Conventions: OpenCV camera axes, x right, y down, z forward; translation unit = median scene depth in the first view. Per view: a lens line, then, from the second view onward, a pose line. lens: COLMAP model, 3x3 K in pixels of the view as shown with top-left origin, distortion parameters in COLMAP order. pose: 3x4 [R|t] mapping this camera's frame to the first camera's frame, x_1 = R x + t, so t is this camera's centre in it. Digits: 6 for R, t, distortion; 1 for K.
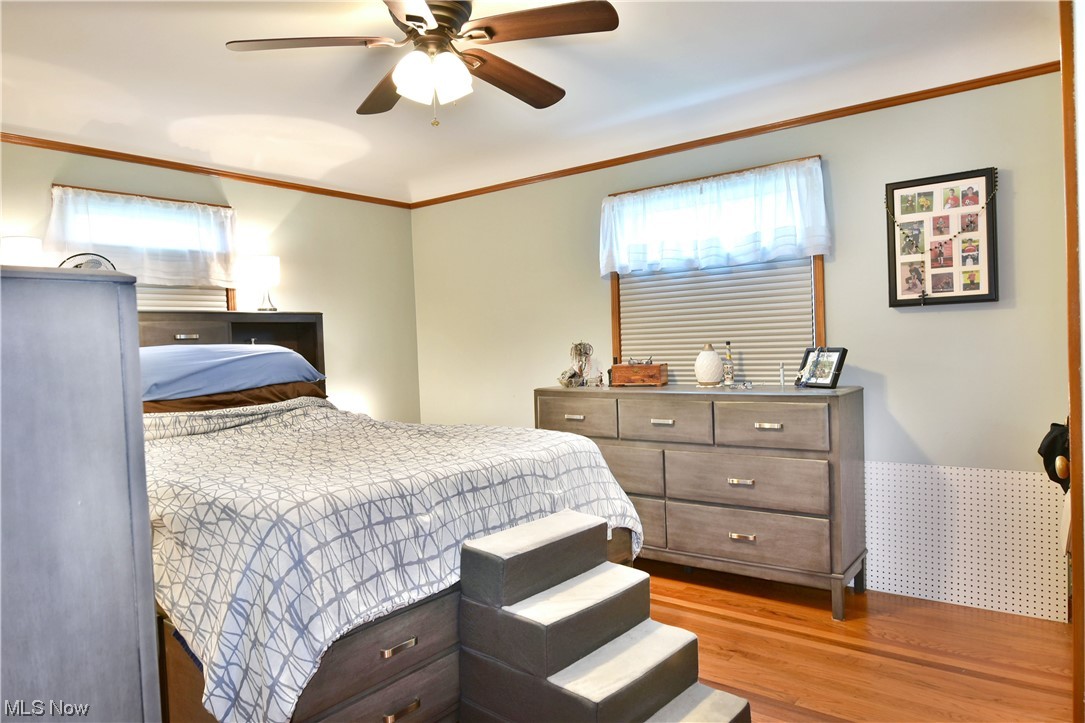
lens RADIAL K [[700.1, 0, 541.2], [0, 700.1, 362.6], [0, 0, 1]] dist [-0.009048, -0.007082]
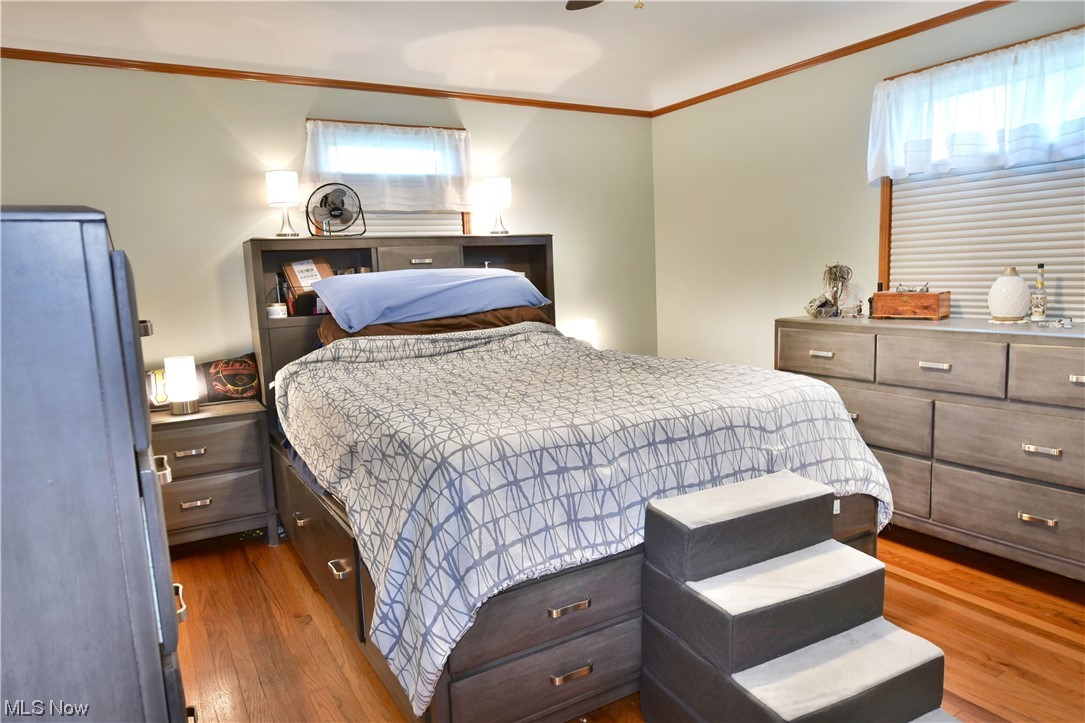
lens RADIAL K [[700.1, 0, 542.3], [0, 700.1, 362.7], [0, 0, 1]] dist [-0.009048, -0.007082]
pose [[0.929732, 0.046475, -0.365293, 0.057182], [-0.003385, 0.993041, 0.117725, -0.013329], [0.368222, -0.108216, 0.923419, 0.119604]]
